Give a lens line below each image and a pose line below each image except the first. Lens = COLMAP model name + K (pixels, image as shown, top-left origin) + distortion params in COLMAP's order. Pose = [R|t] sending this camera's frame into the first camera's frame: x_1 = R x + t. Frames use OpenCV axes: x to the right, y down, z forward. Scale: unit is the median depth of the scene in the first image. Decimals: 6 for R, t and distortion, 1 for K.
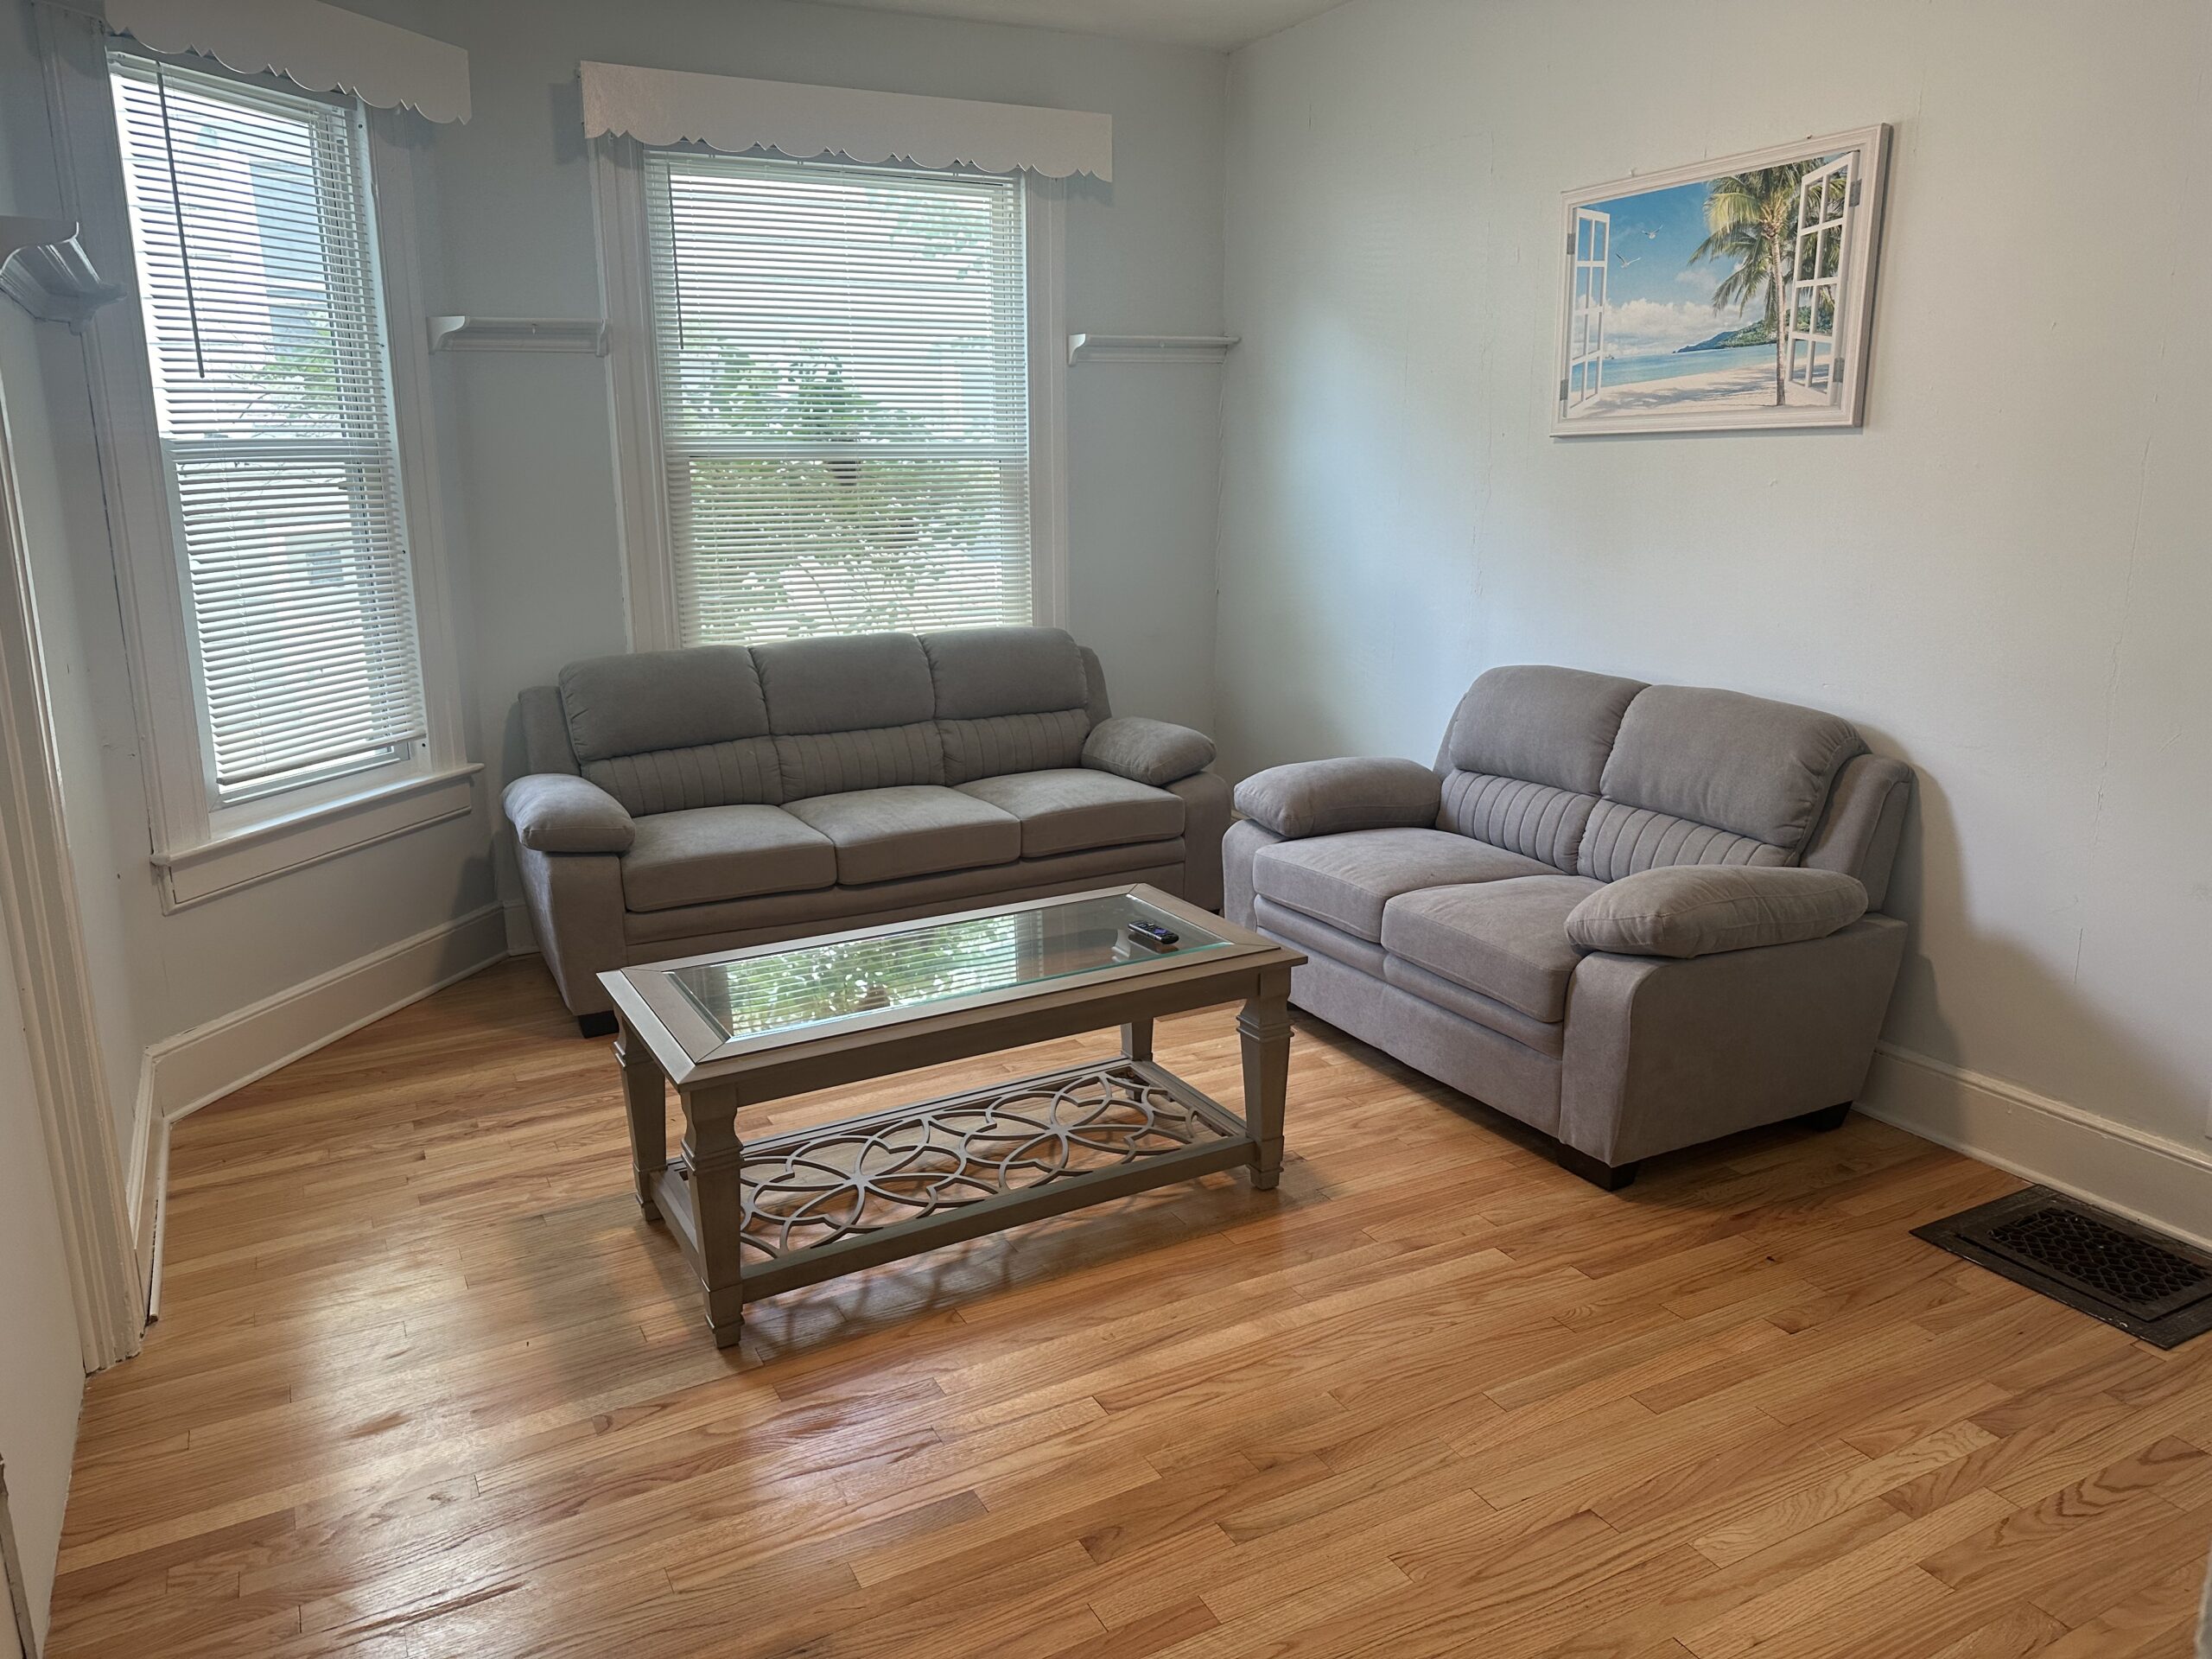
lens RADIAL K [[1563.0, 0, 1110.2], [0, 1563.0, 818.5], [0, 0, 1]] dist [0.044487, -0.050946]
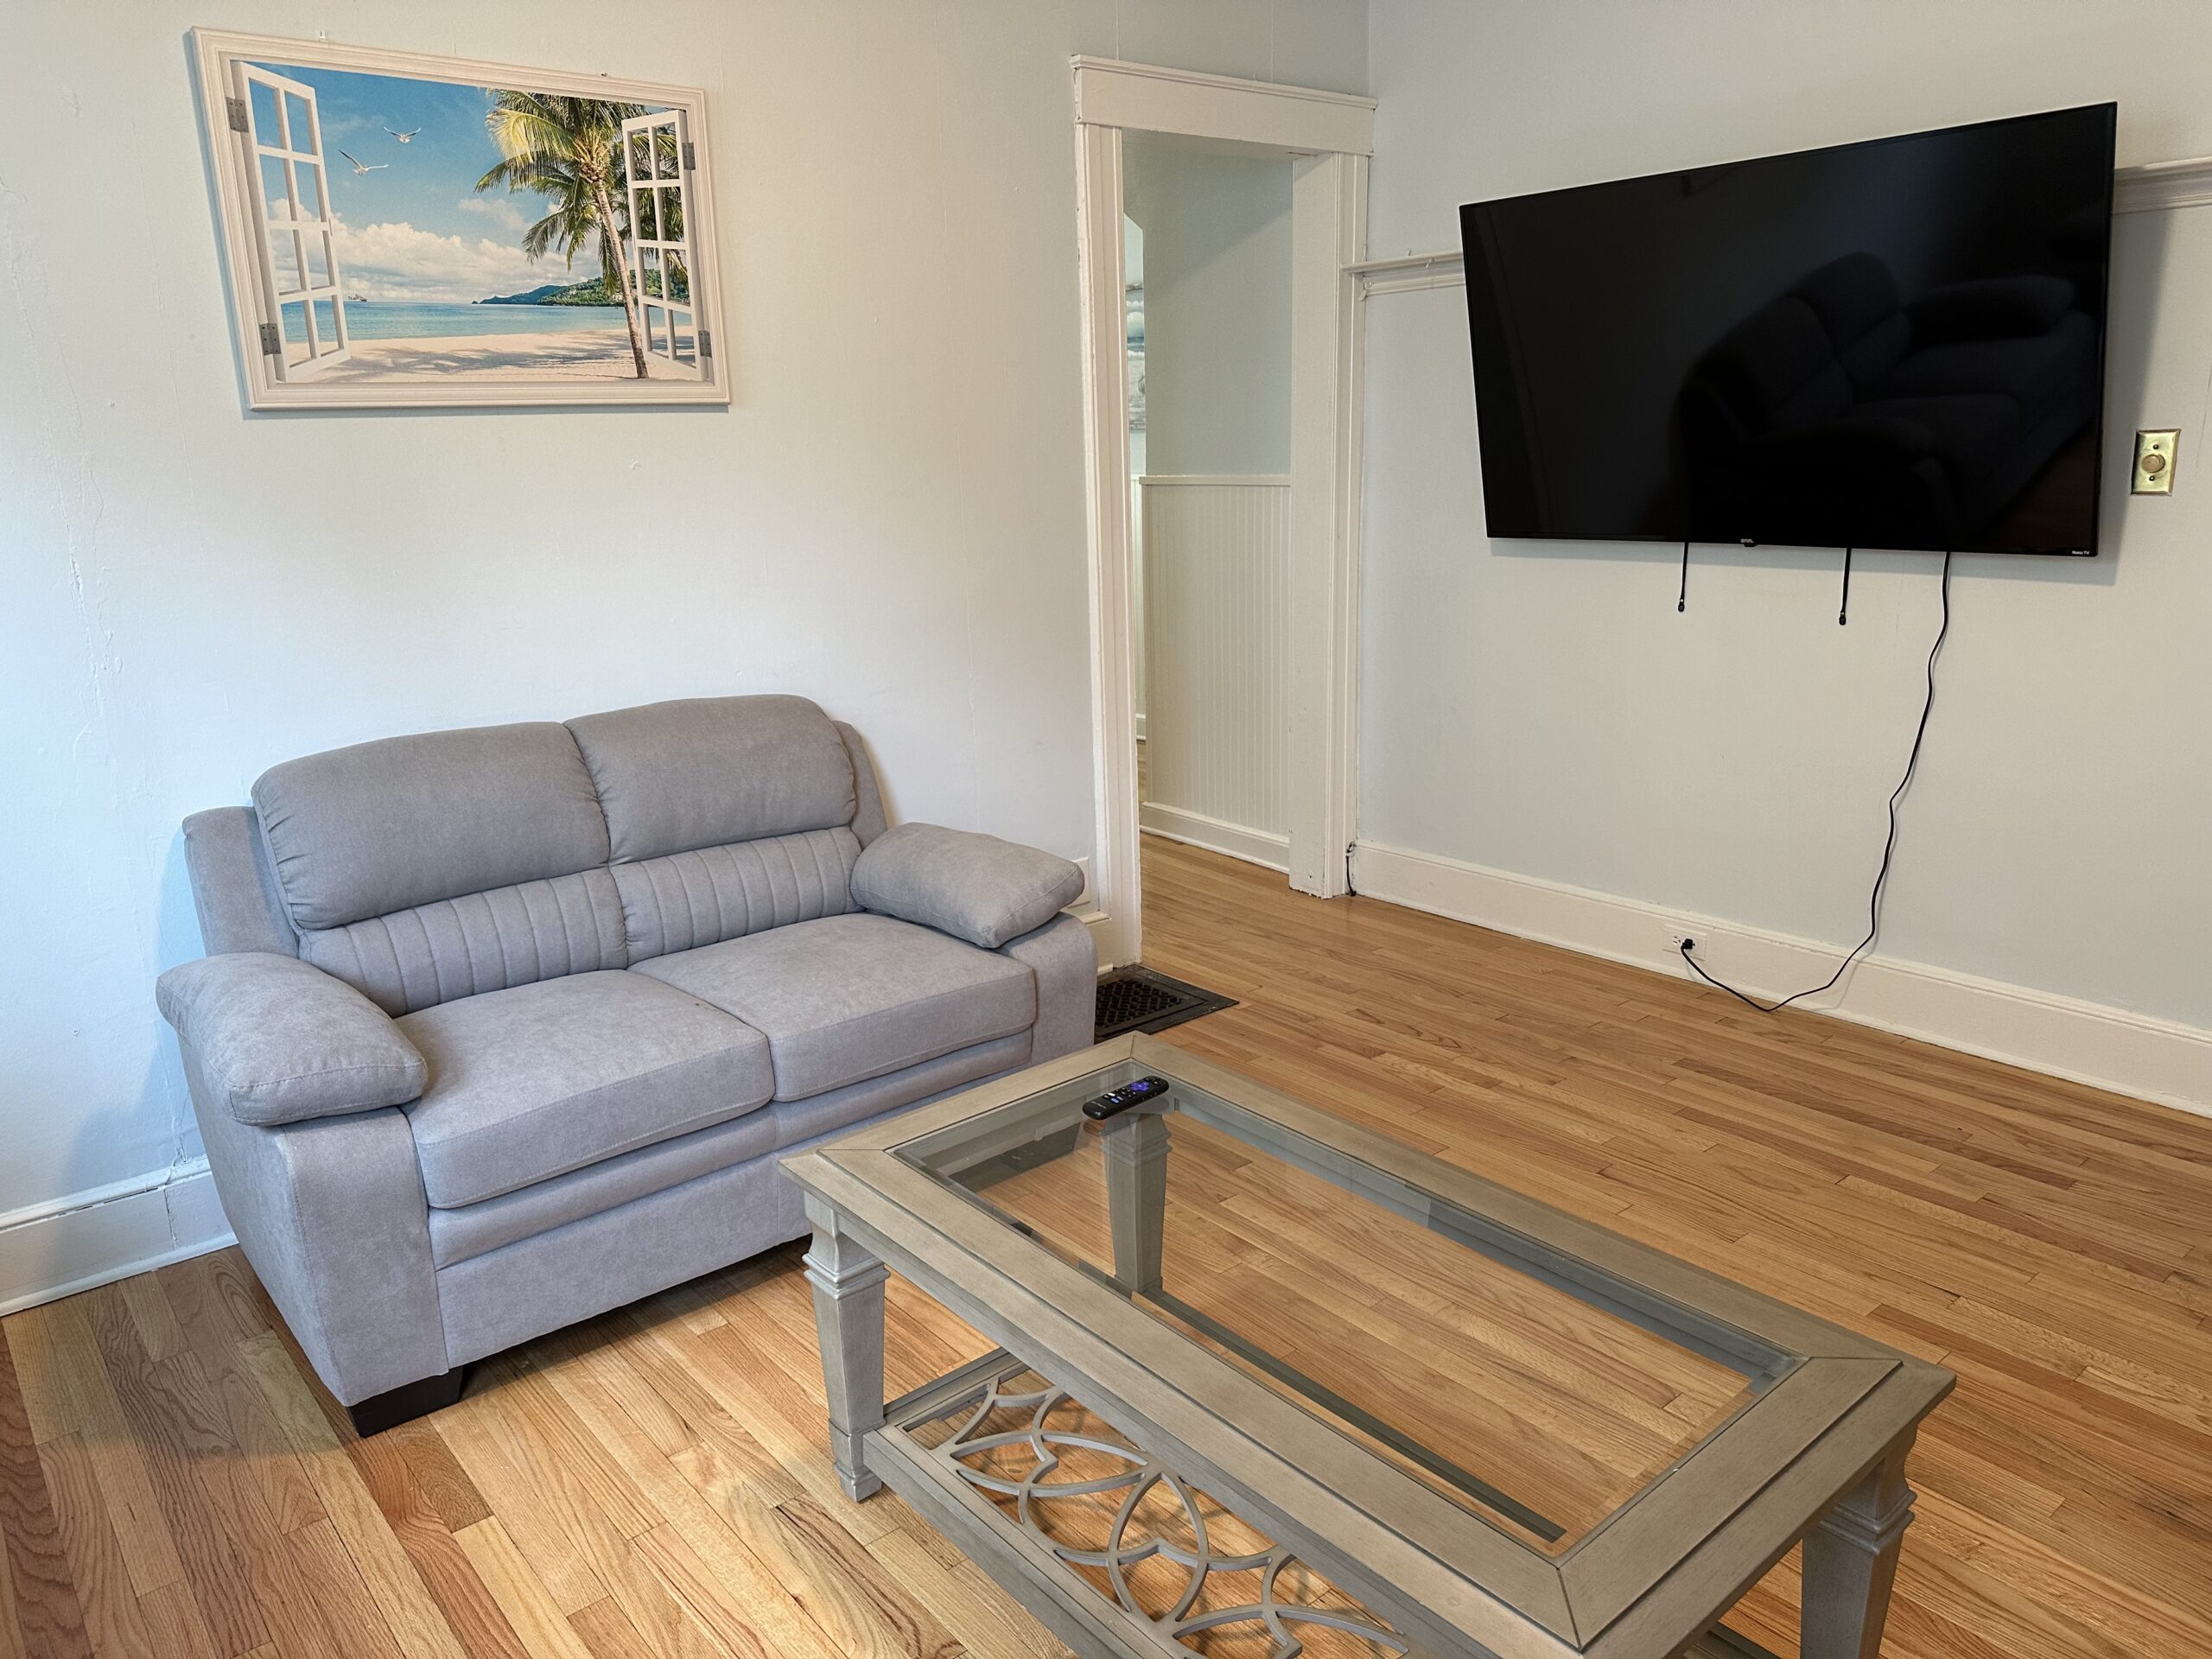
lens RADIAL K [[1563.0, 0, 1110.2], [0, 1563.0, 818.5], [0, 0, 1]] dist [0.044487, -0.050946]
pose [[-0.207430, -0.212077, 0.954985, -0.536733], [0.253360, 0.931262, 0.261841, -0.196512], [-0.944871, 0.296268, -0.139440, 0.950946]]
